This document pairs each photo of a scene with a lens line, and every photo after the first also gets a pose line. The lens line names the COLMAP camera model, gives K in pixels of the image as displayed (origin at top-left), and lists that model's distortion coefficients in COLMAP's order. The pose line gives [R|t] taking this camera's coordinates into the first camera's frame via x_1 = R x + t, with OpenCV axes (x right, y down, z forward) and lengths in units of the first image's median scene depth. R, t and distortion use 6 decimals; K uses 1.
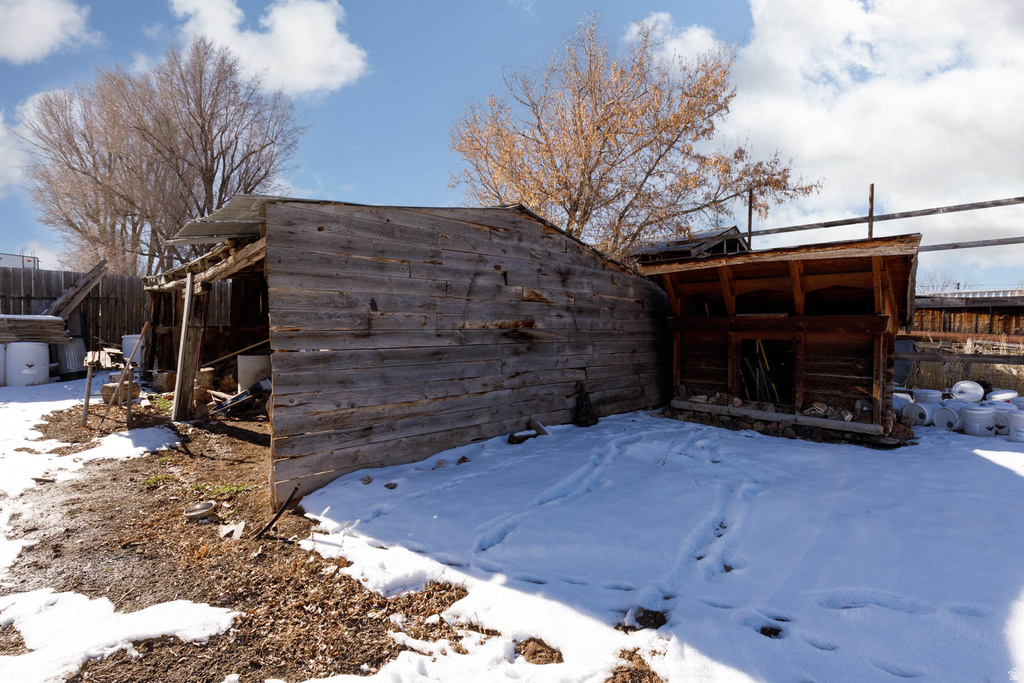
lens RADIAL K [[486.0, 0, 512.0], [0, 486.0, 341.5], [0, 0, 1]] dist [0.002309, -0.000577]
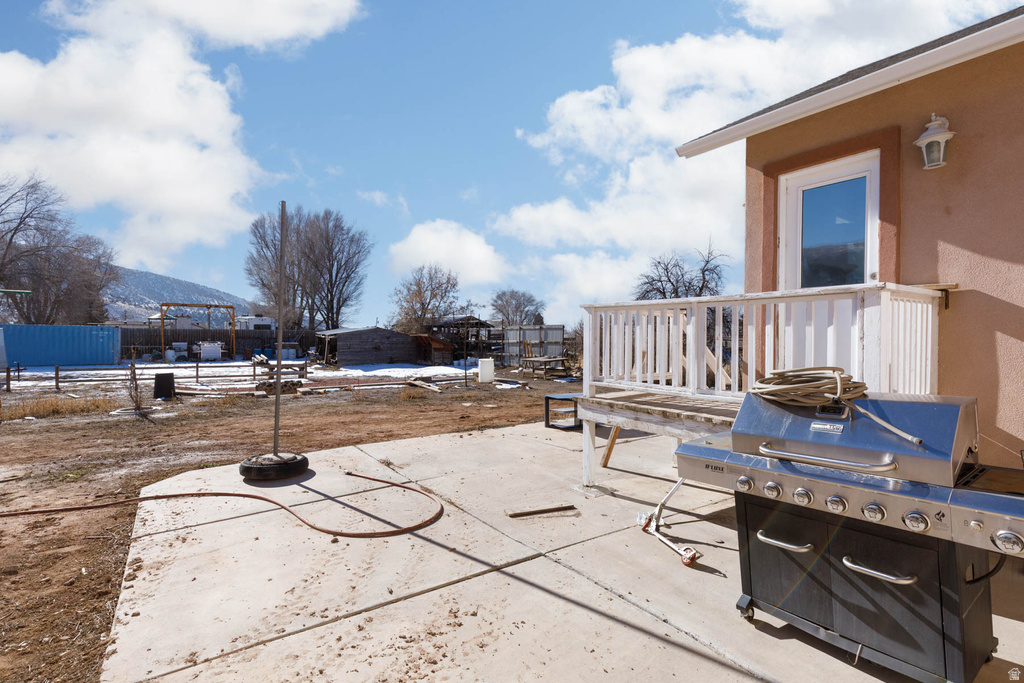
lens RADIAL K [[486.0, 0, 512.0], [0, 486.0, 341.5], [0, 0, 1]] dist [0.002309, -0.000577]
pose [[0.980254, -0.006084, -0.197647, 0.618718], [0.003829, 0.999923, -0.011789, -0.004705], [0.197703, 0.010800, 0.980202, -0.996909]]
